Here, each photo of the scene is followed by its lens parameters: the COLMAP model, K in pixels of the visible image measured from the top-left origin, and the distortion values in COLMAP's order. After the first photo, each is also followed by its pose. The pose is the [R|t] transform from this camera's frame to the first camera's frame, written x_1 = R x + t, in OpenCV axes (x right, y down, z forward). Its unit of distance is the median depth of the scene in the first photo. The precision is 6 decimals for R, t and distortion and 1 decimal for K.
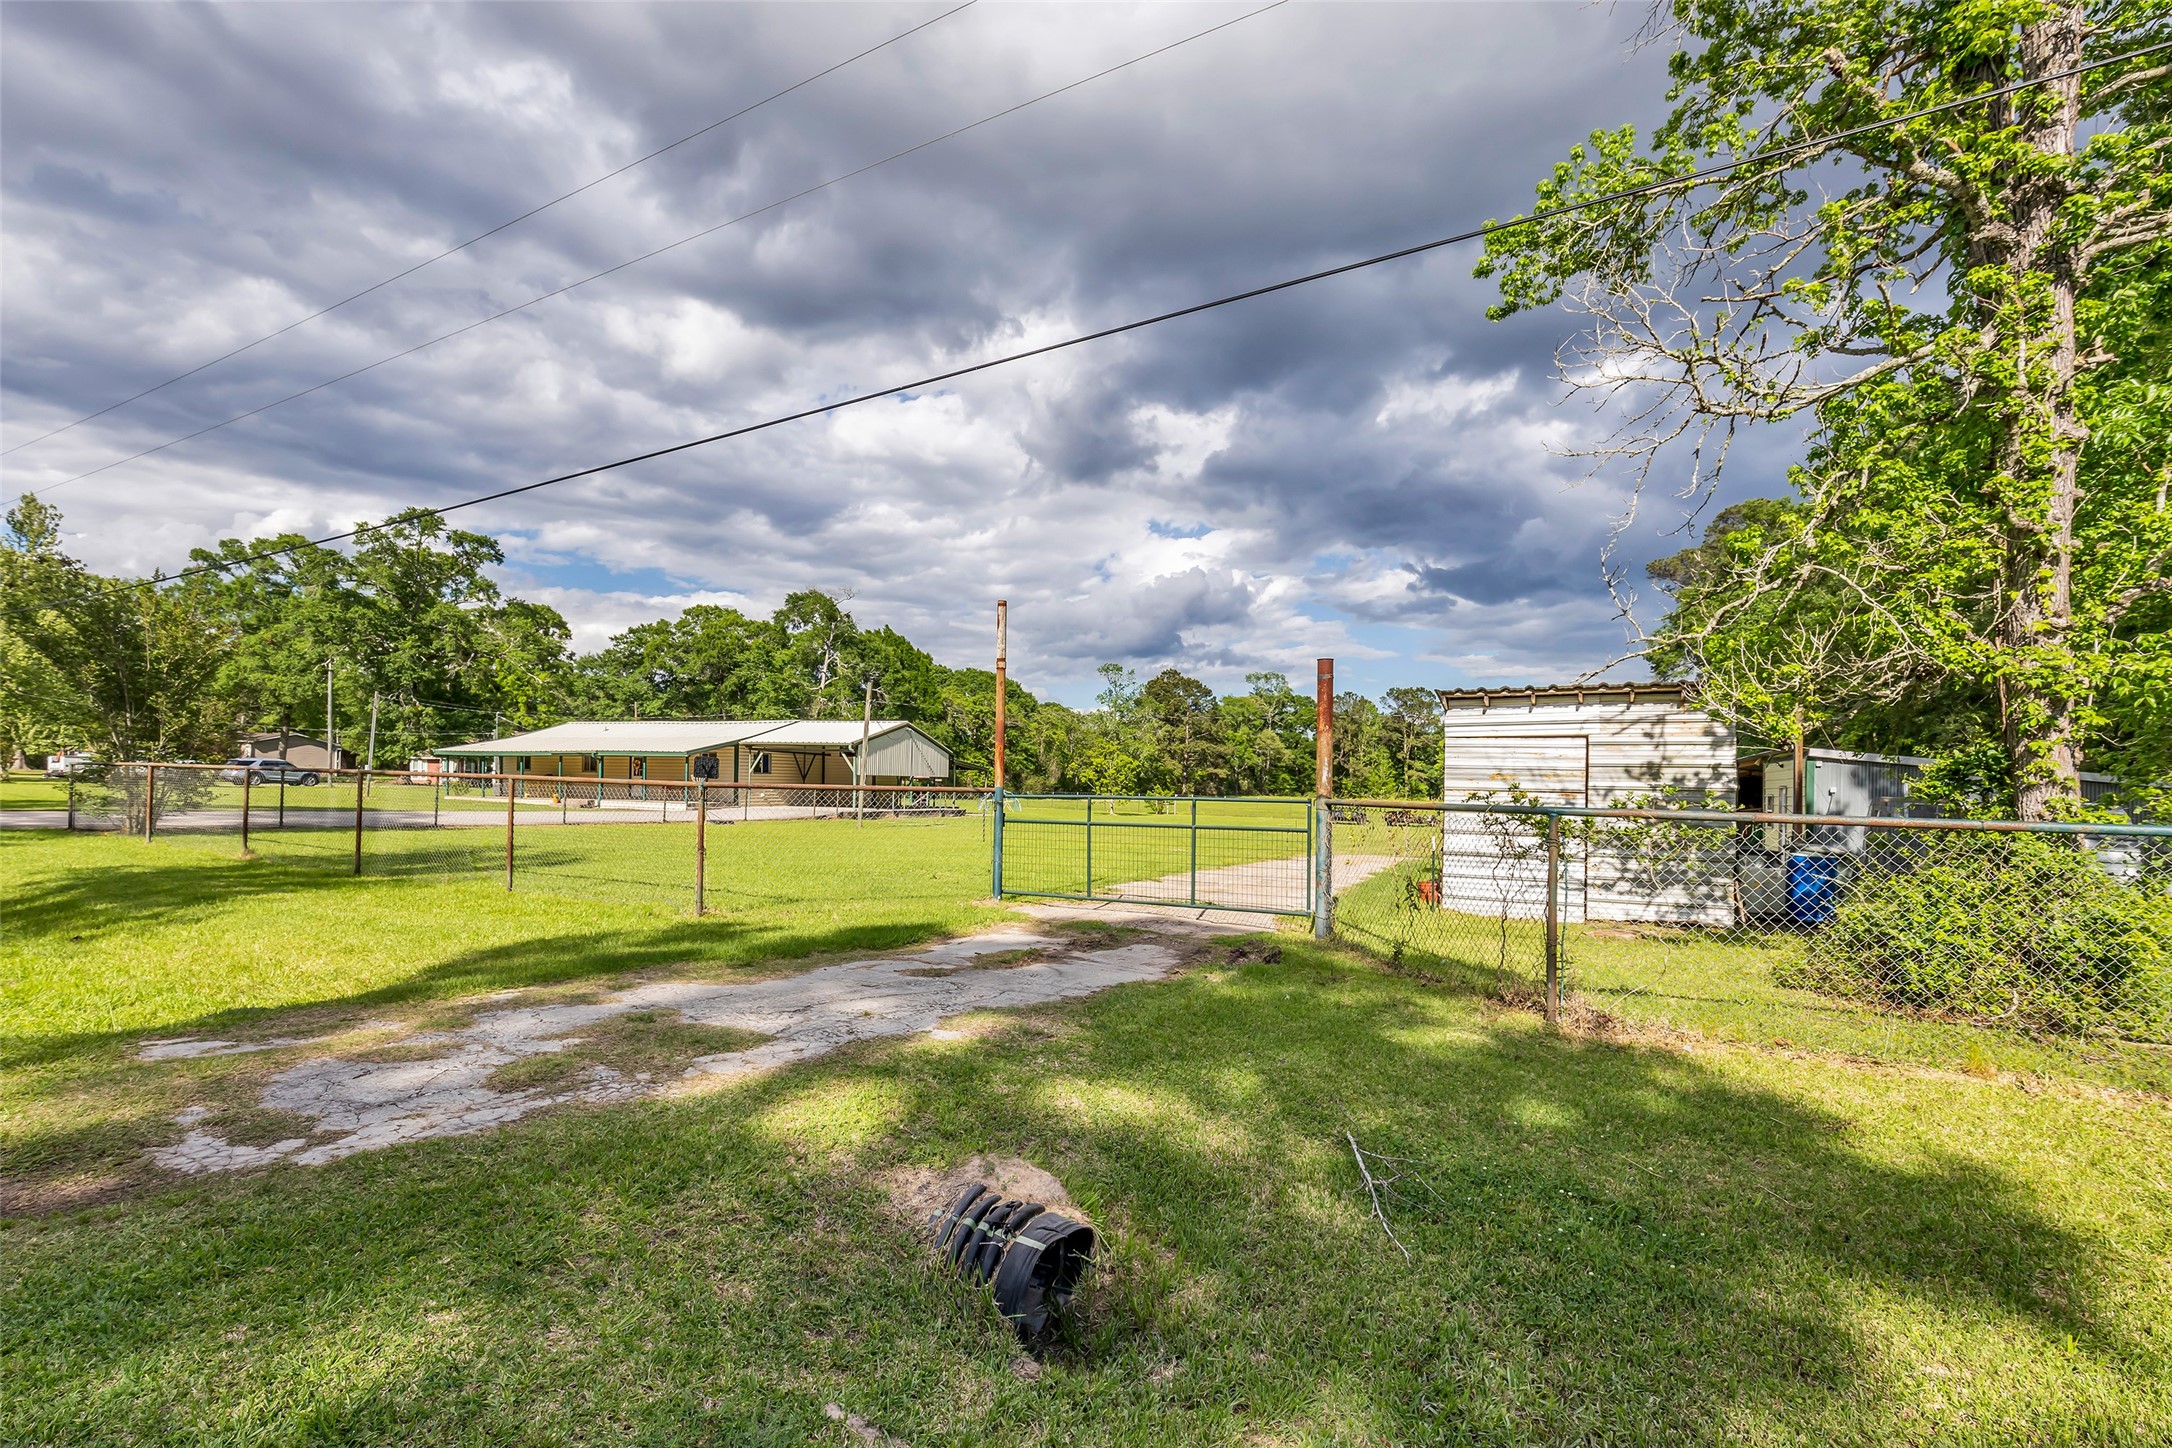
lens RADIAL K [[1002.1, 0, 1076.0], [0, 1002.1, 731.9], [0, 0, 1]] dist [-0.010845, 0.003425]
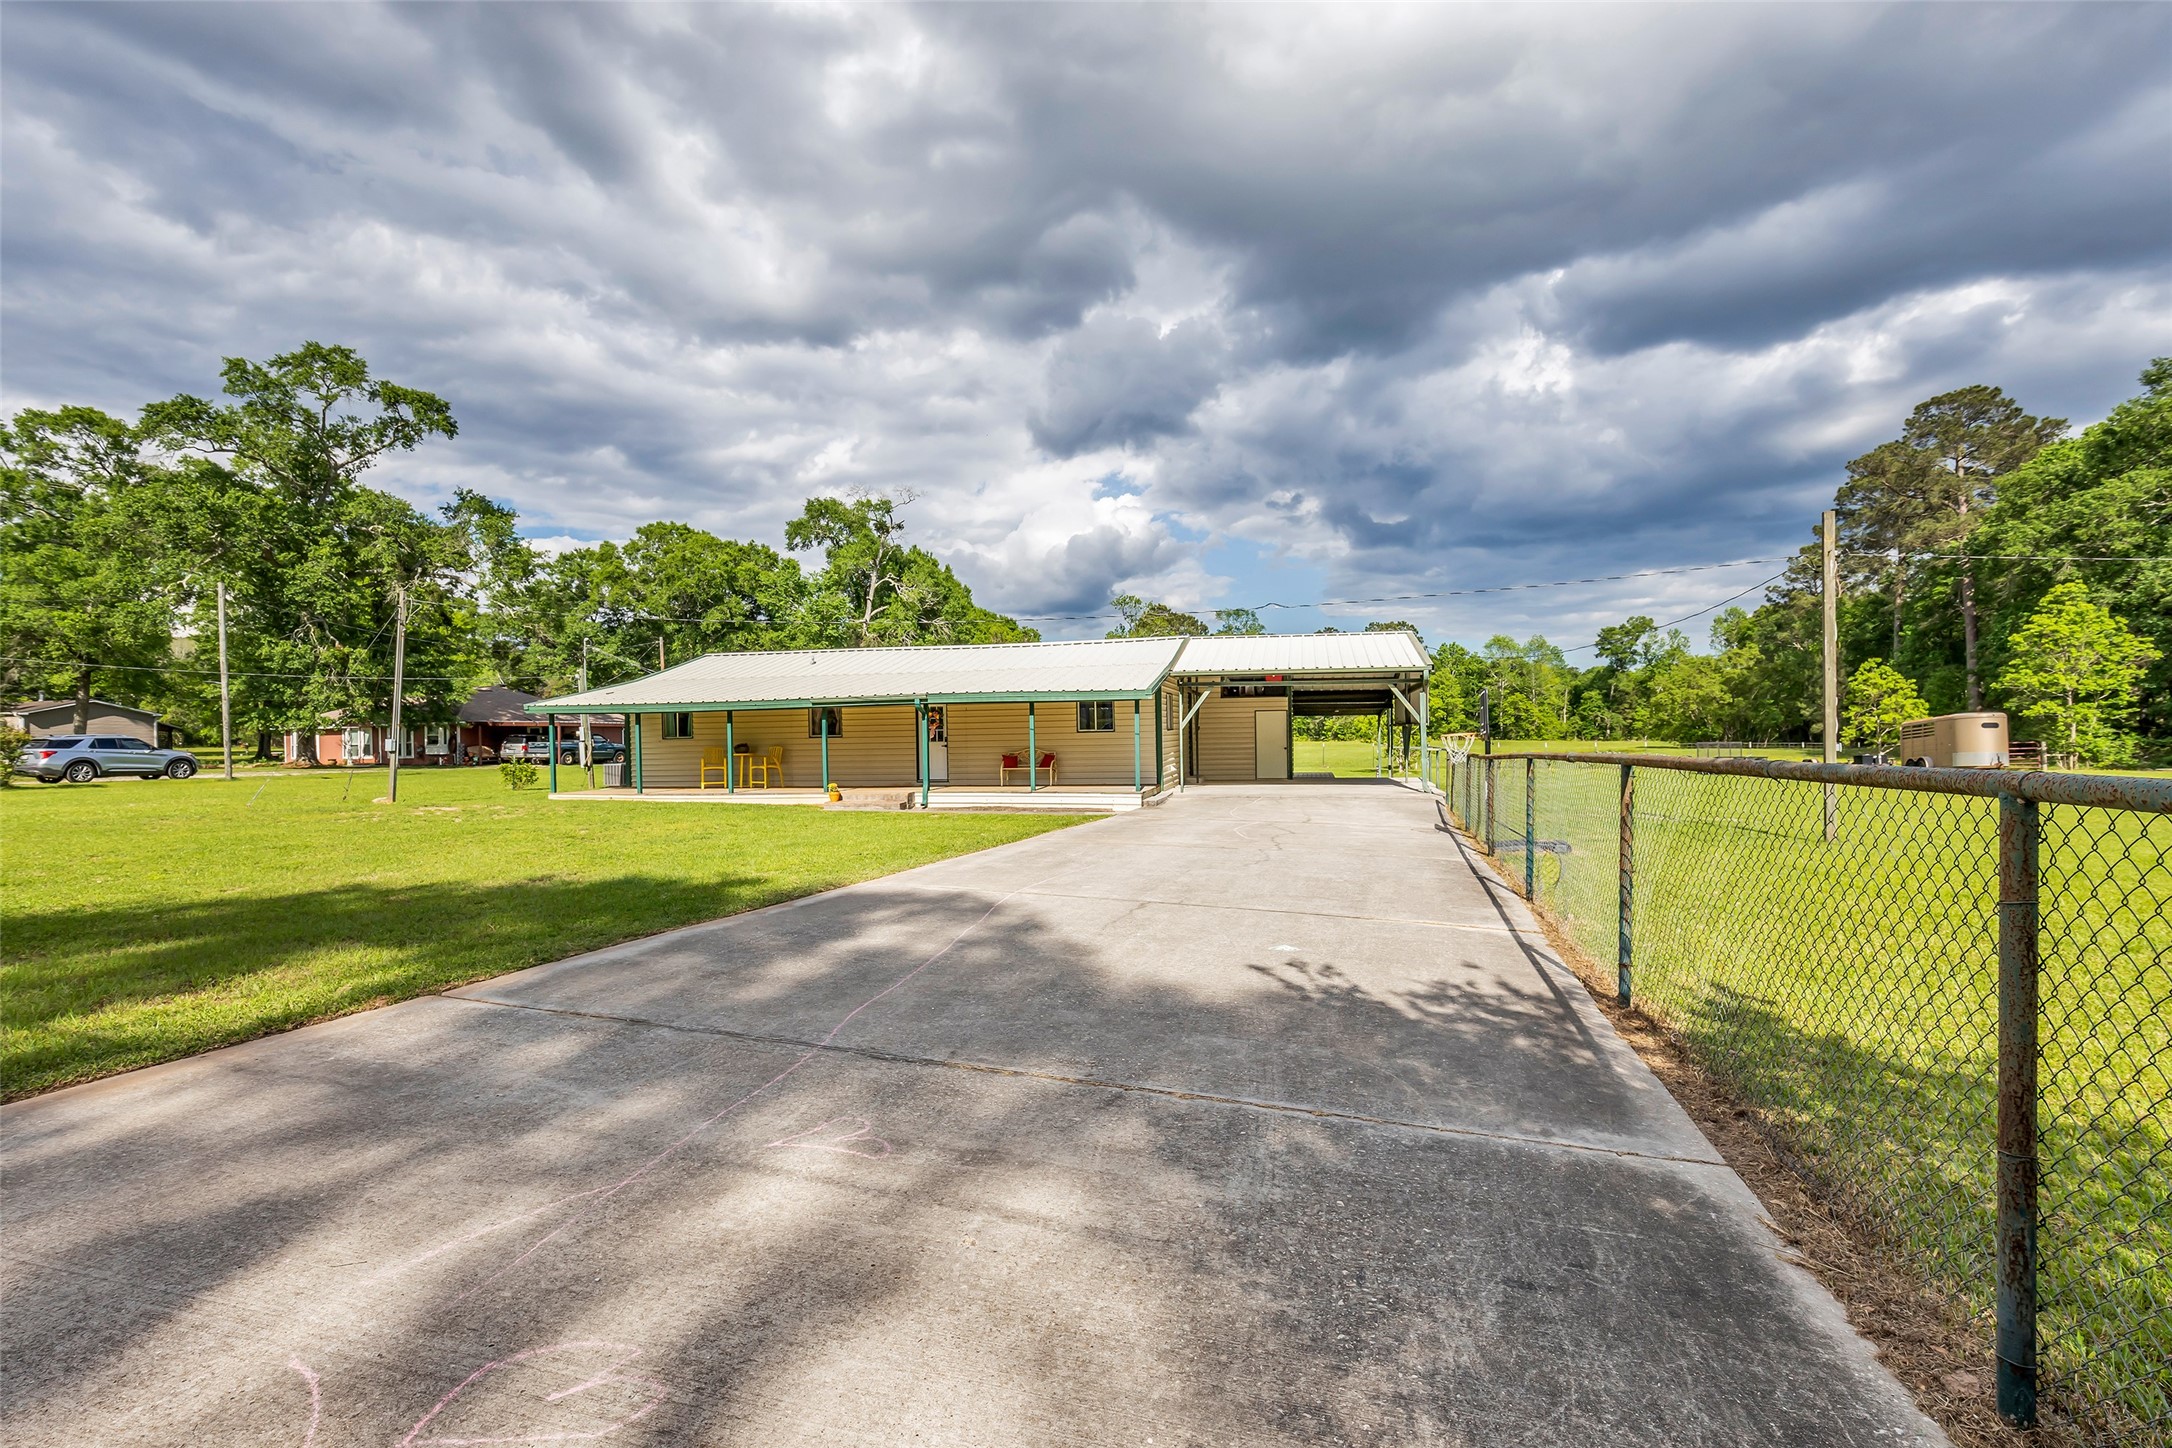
lens RADIAL K [[1002.1, 0, 1094.1], [0, 1002.1, 719.7], [0, 0, 1]] dist [-0.010845, 0.003425]
pose [[0.986875, -0.032550, 0.158169, -0.230004], [0.026305, 0.998796, 0.041419, 0.005883], [-0.159327, -0.036715, 0.986543, 0.225356]]
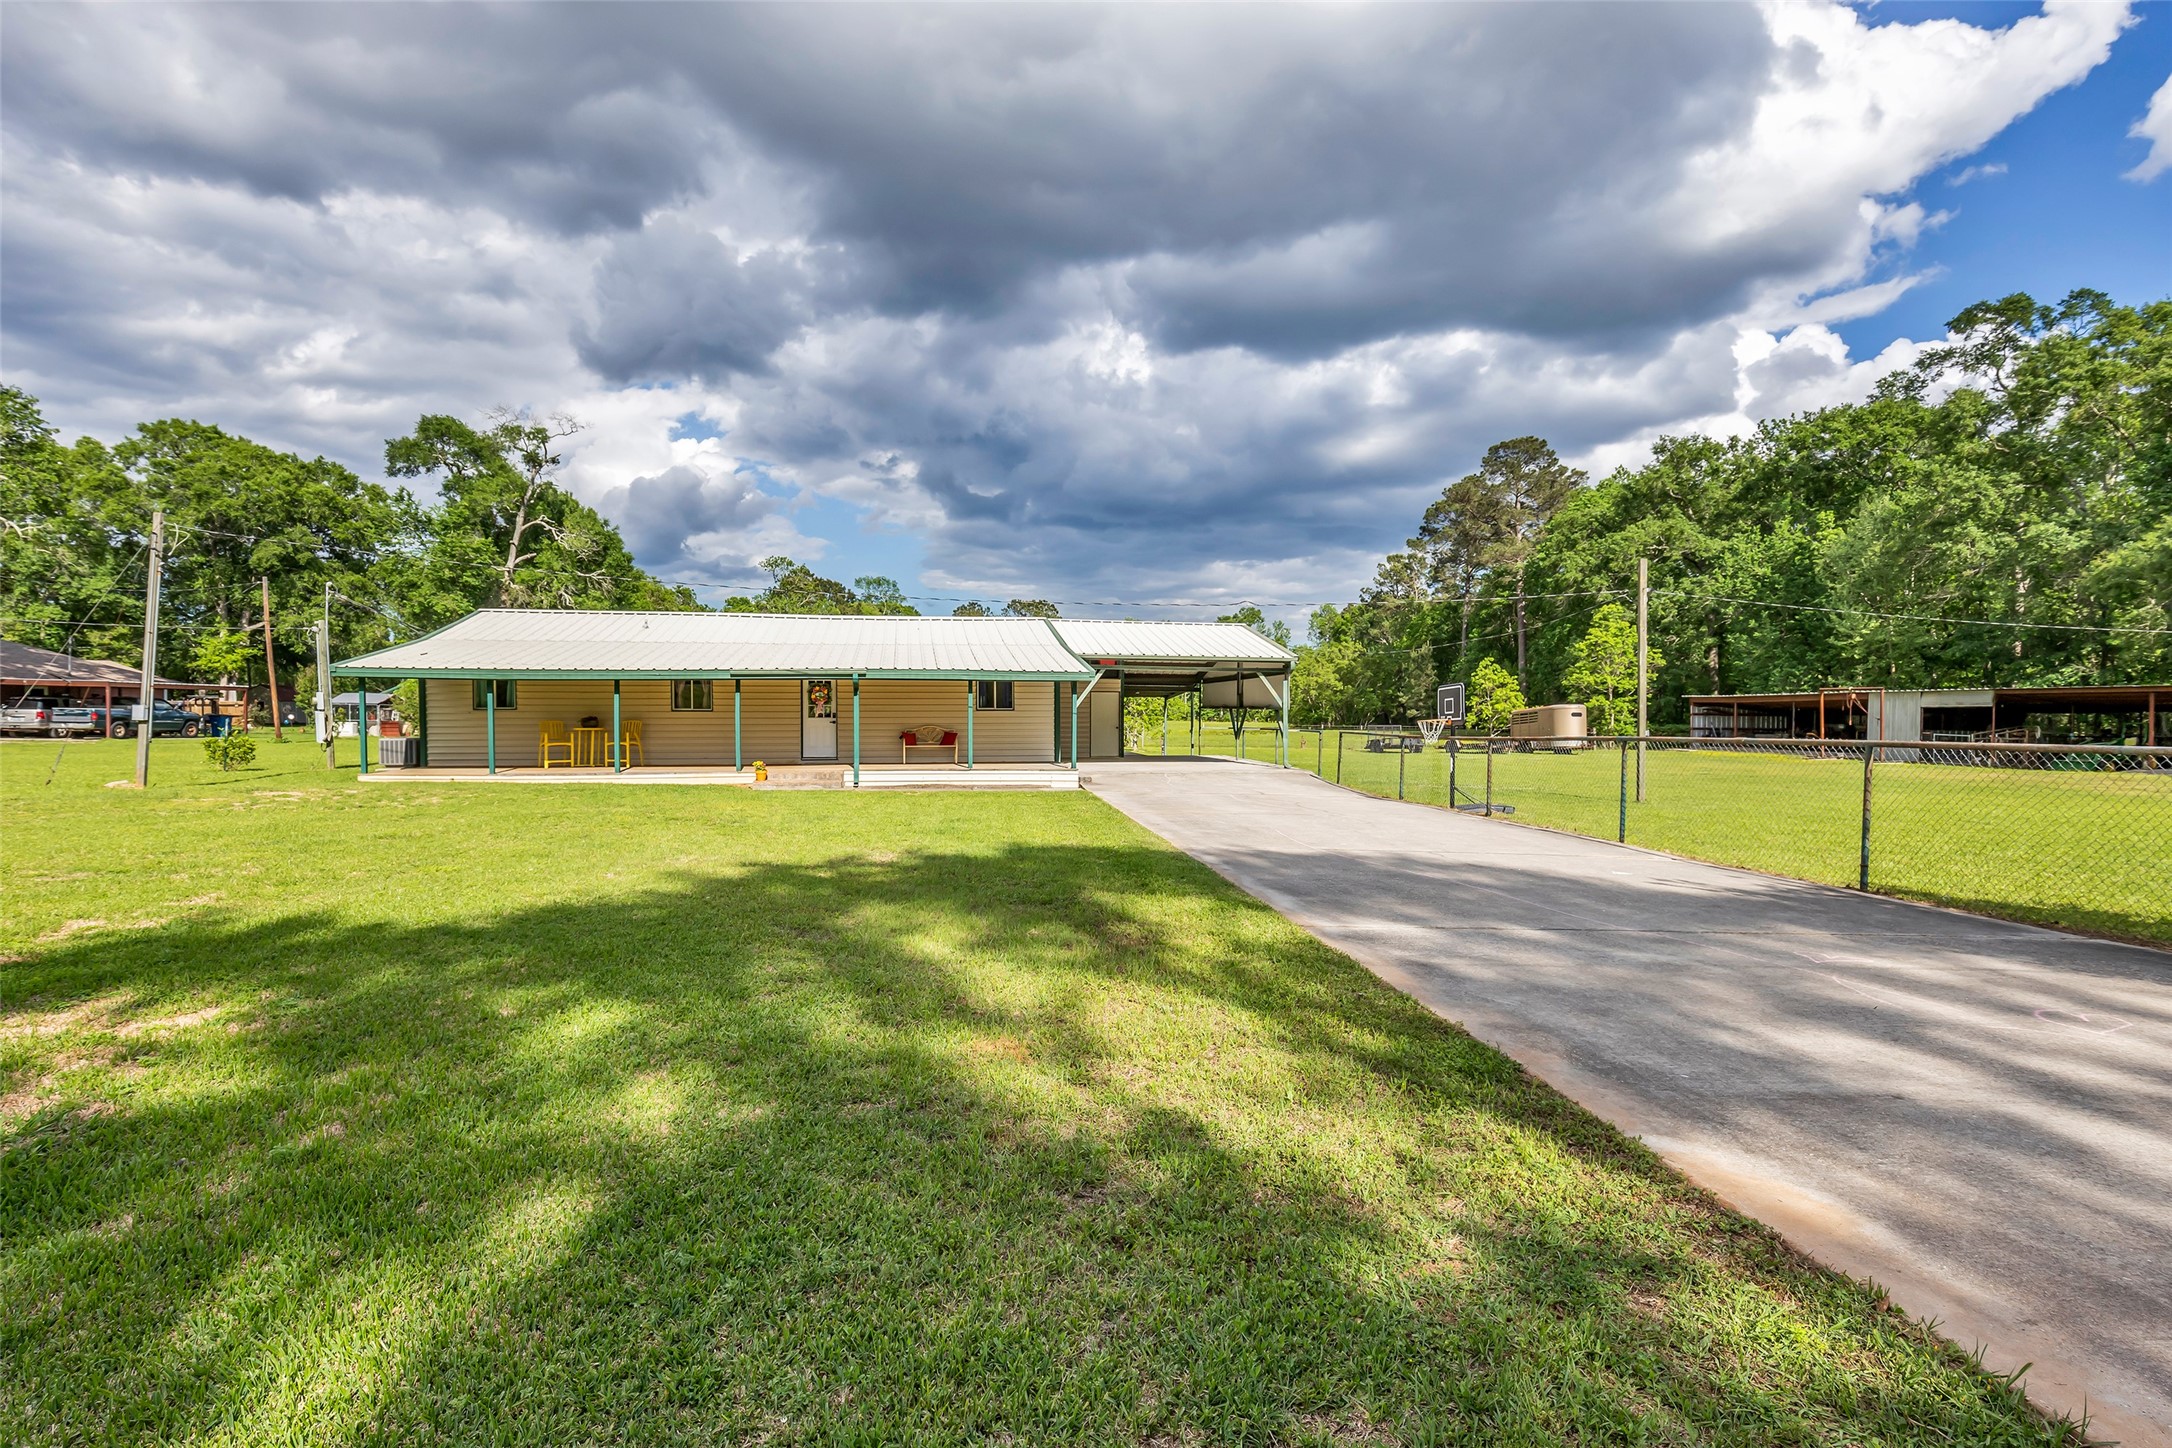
lens RADIAL K [[1066.5, 0, 1078.5], [0, 1066.5, 726.3], [0, 0, 1]] dist [-0.019125, 0.004561]
pose [[0.854707, -0.027599, 0.518376, -0.325221], [-0.012610, 0.997187, 0.073884, 0.002855], [-0.518957, -0.069686, 0.851955, 0.232452]]
